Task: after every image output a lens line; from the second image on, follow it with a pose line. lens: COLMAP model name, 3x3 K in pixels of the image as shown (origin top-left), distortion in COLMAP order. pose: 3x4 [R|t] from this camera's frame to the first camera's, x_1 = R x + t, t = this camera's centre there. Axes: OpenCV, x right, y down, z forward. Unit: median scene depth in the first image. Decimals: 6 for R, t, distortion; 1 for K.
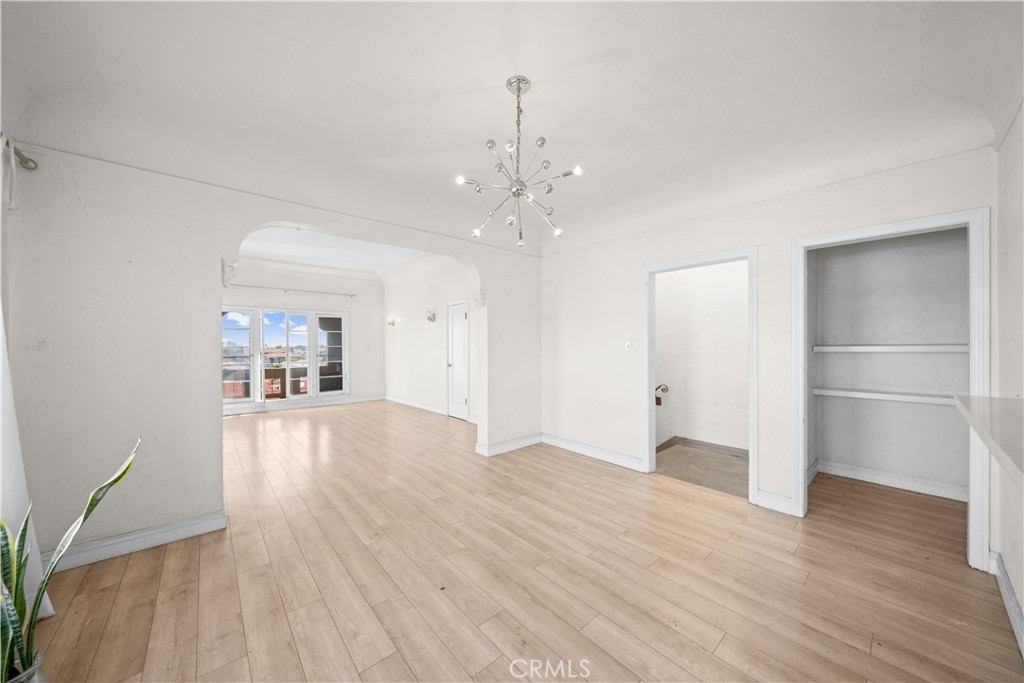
lens RADIAL K [[350.5, 0, 507.2], [0, 350.5, 346.2], [0, 0, 1]] dist [-0.002212, -0.000298]
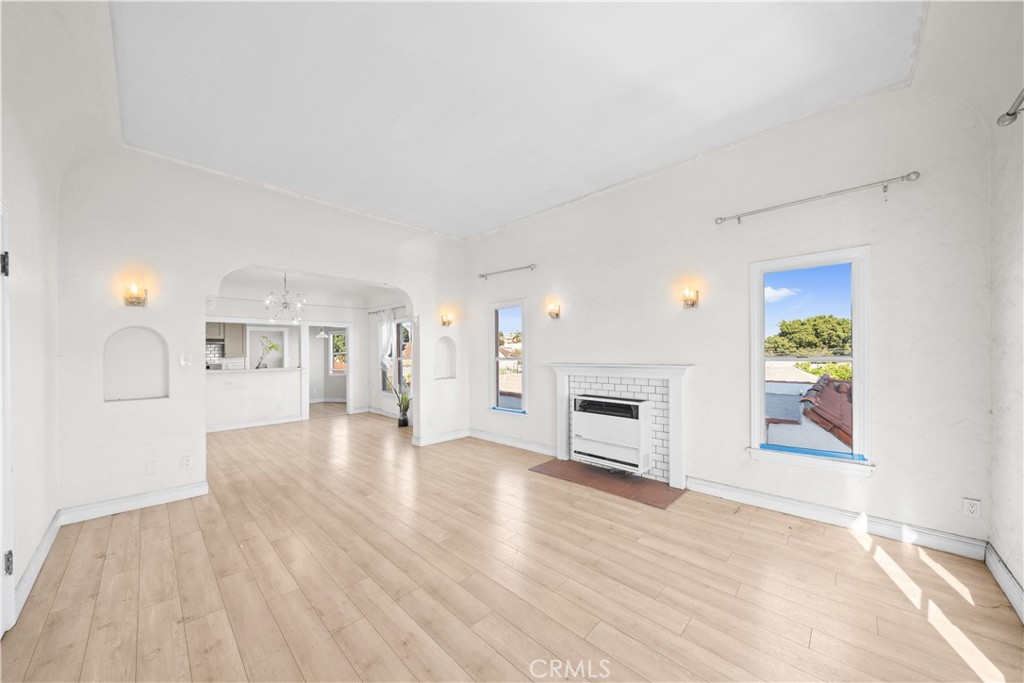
lens RADIAL K [[353.6, 0, 508.9], [0, 353.6, 352.1], [0, 0, 1]] dist [-0.003743, -0.000127]
pose [[-0.995983, 0.016139, -0.088077, -0.681209], [0.016292, 0.999867, -0.001017, -0.010632], [0.088049, -0.002448, -0.996113, 1.787617]]
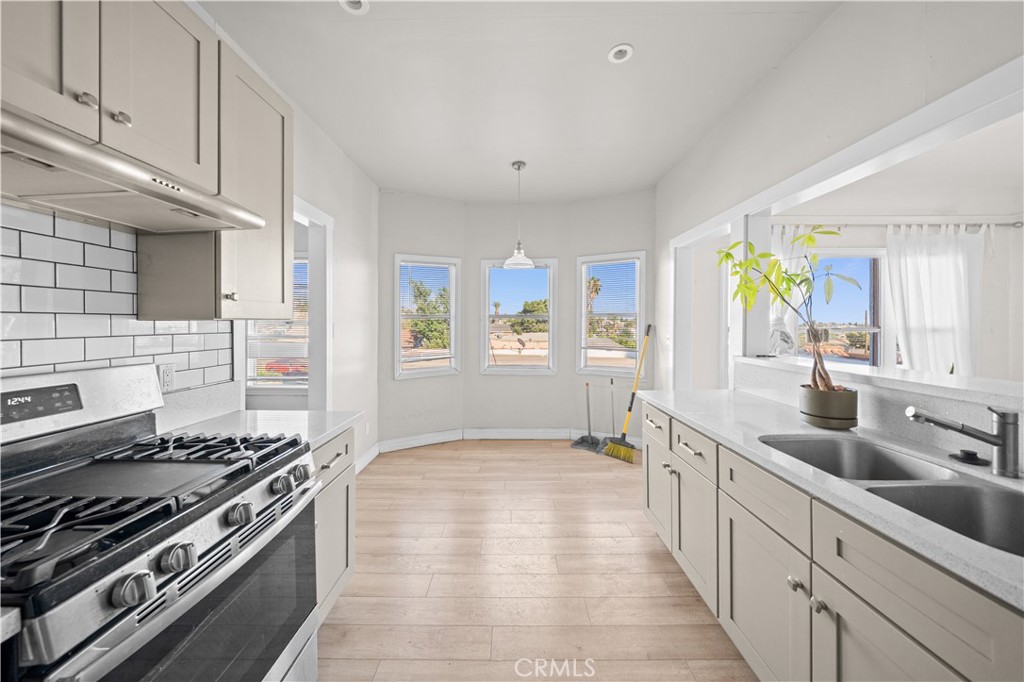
lens RADIAL K [[356.6, 0, 506.2], [0, 356.6, 323.0], [0, 0, 1]] dist [-0.001300, -0.000131]
pose [[-0.656156, 0.000207, -0.754625, 0.774365], [-0.000056, 1.000000, 0.000323, -0.005277], [0.754625, 0.000254, -0.656156, 0.092959]]
